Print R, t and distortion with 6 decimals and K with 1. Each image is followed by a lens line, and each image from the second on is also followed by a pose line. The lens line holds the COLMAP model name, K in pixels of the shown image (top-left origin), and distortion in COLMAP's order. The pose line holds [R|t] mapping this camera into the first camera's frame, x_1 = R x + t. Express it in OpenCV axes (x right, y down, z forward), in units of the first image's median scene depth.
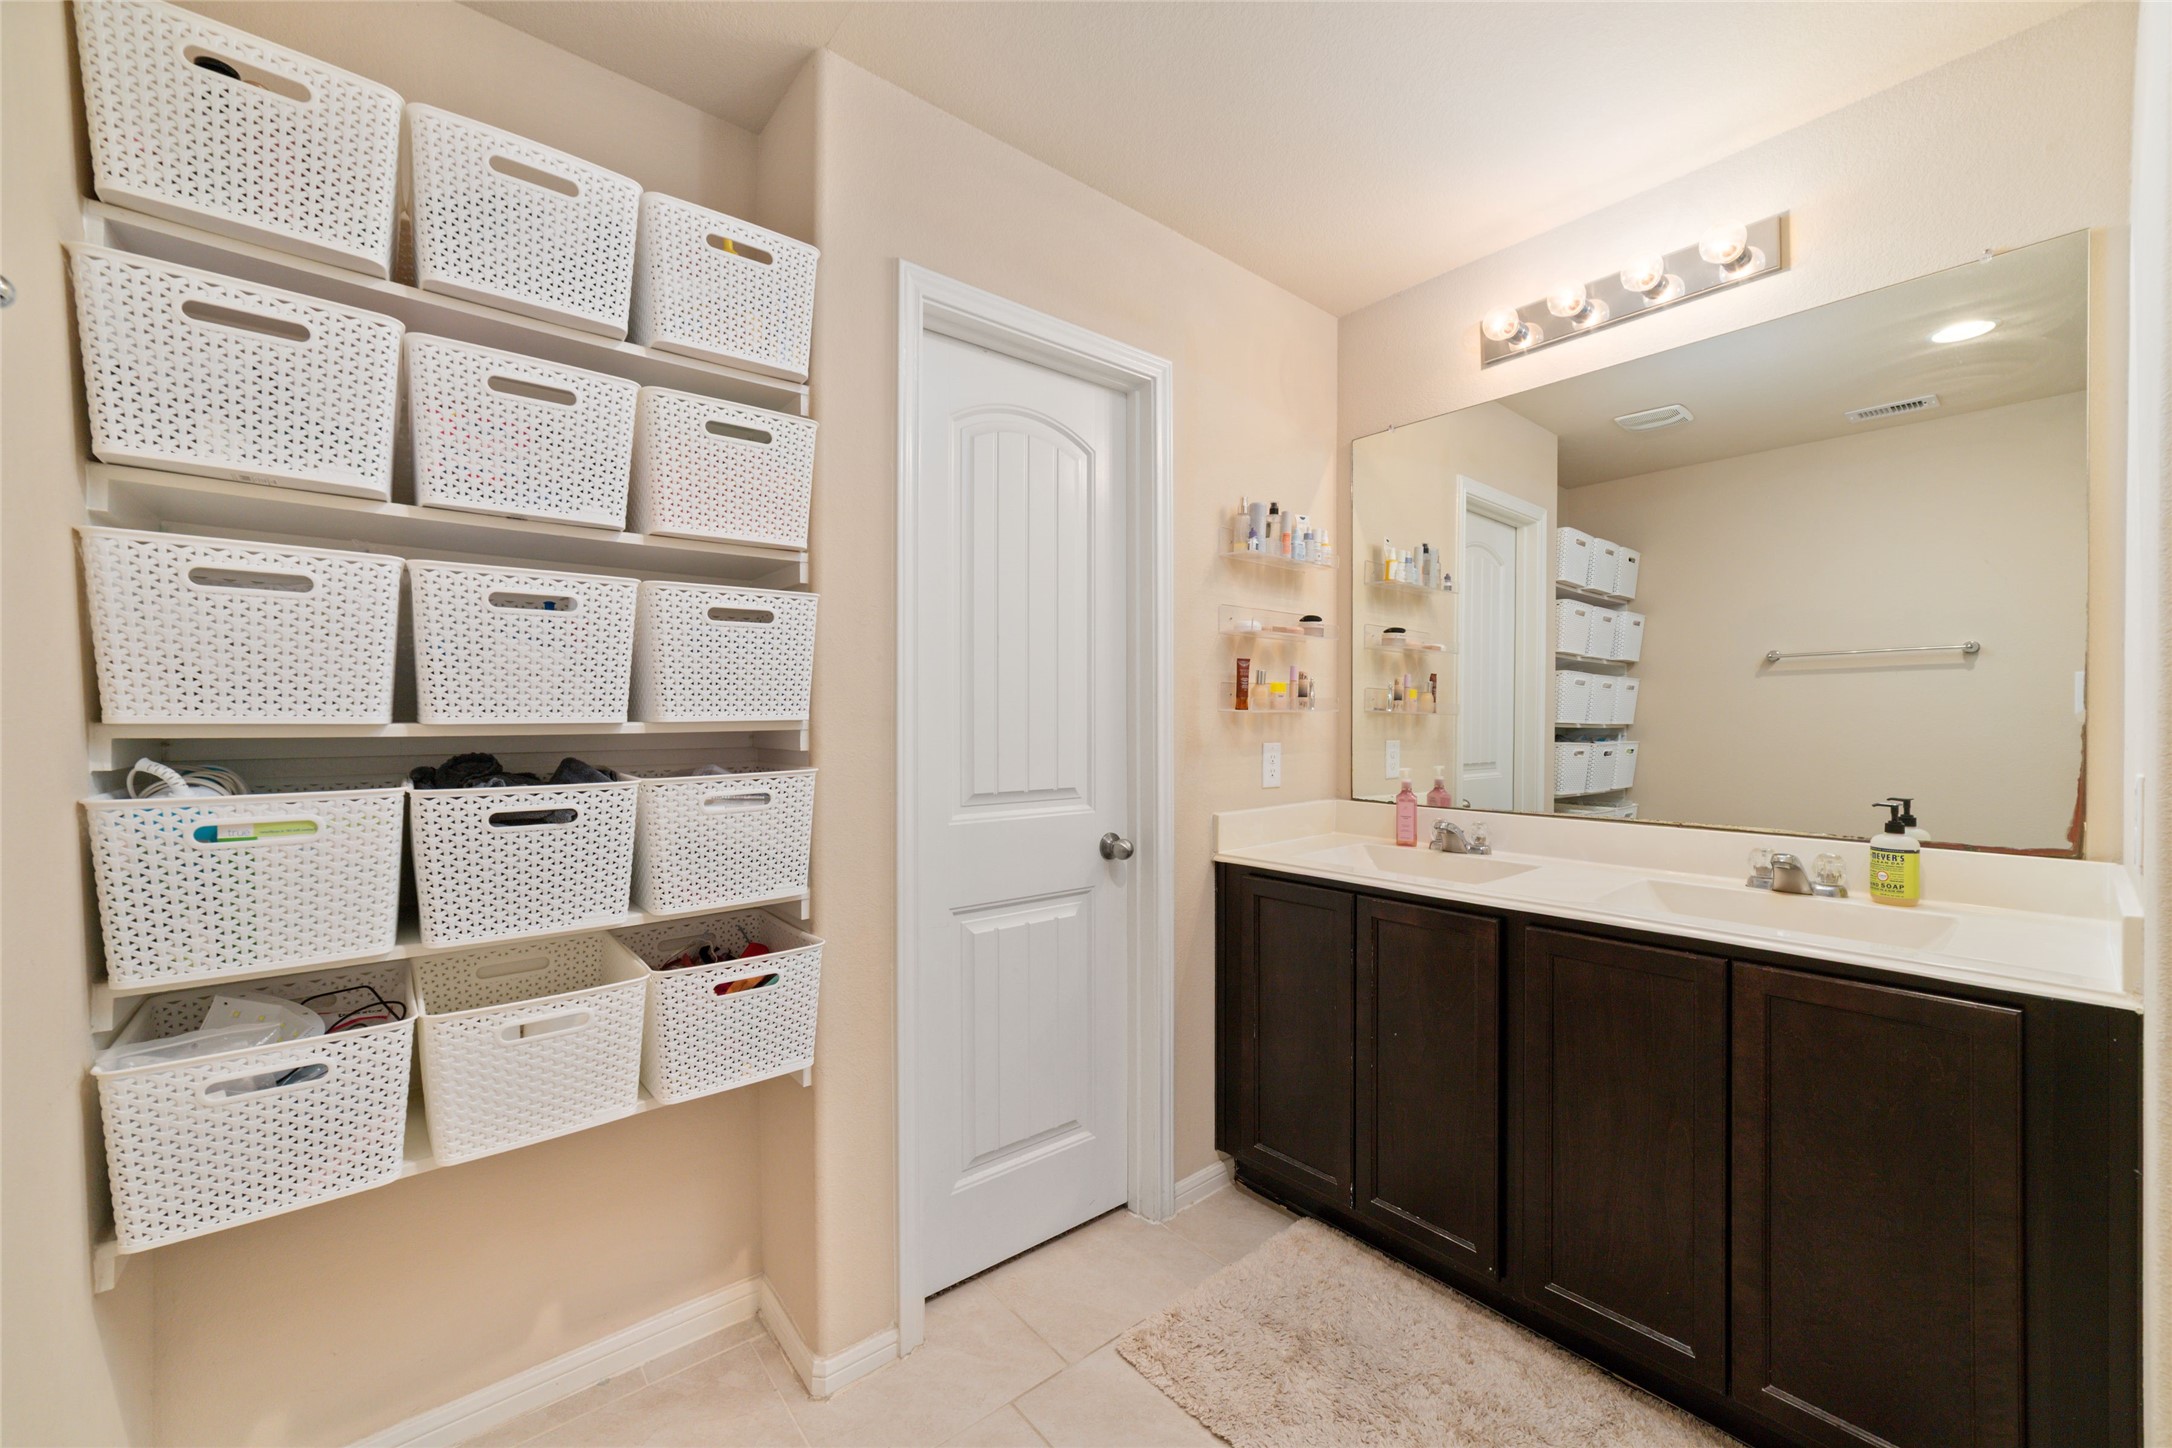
lens RADIAL K [[826.4, 0, 1078.1], [0, 826.4, 725.1], [0, 0, 1]] dist [-0.019249, 0.000103]
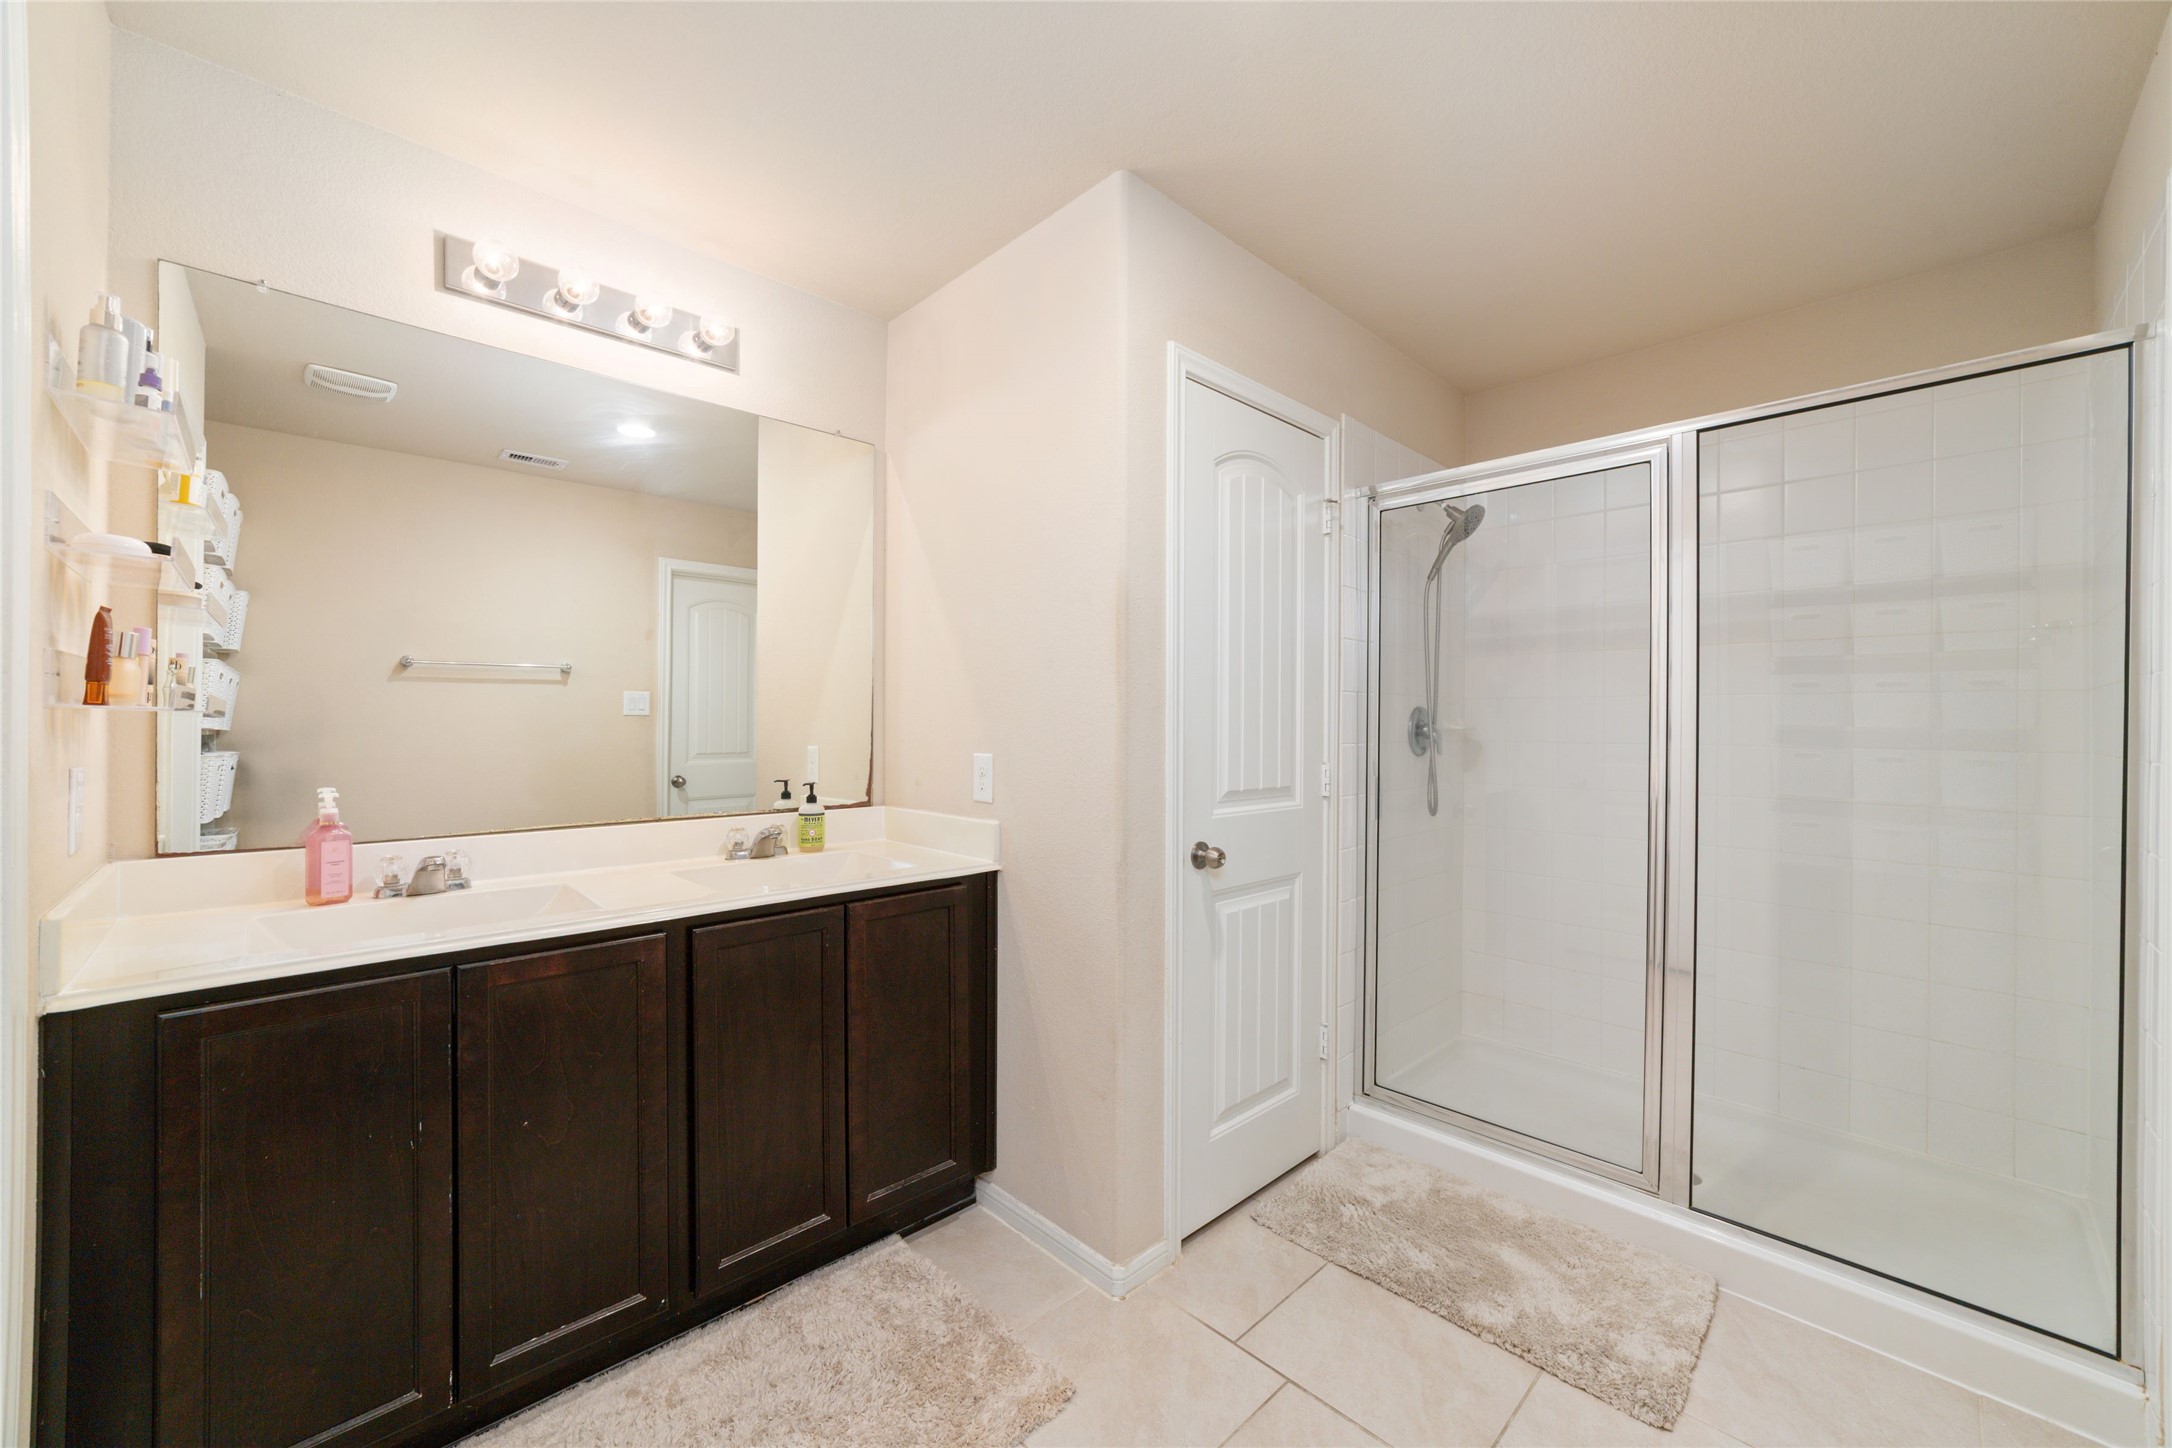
lens RADIAL K [[841.8, 0, 1045.8], [0, 841.8, 732.0], [0, 0, 1]] dist [0.002038, 0.000006]
pose [[-0.054804, -0.006908, 0.998473, -0.471889], [0.003923, 0.999967, 0.007134, -0.004323], [-0.998489, 0.004308, -0.054775, 0.570114]]
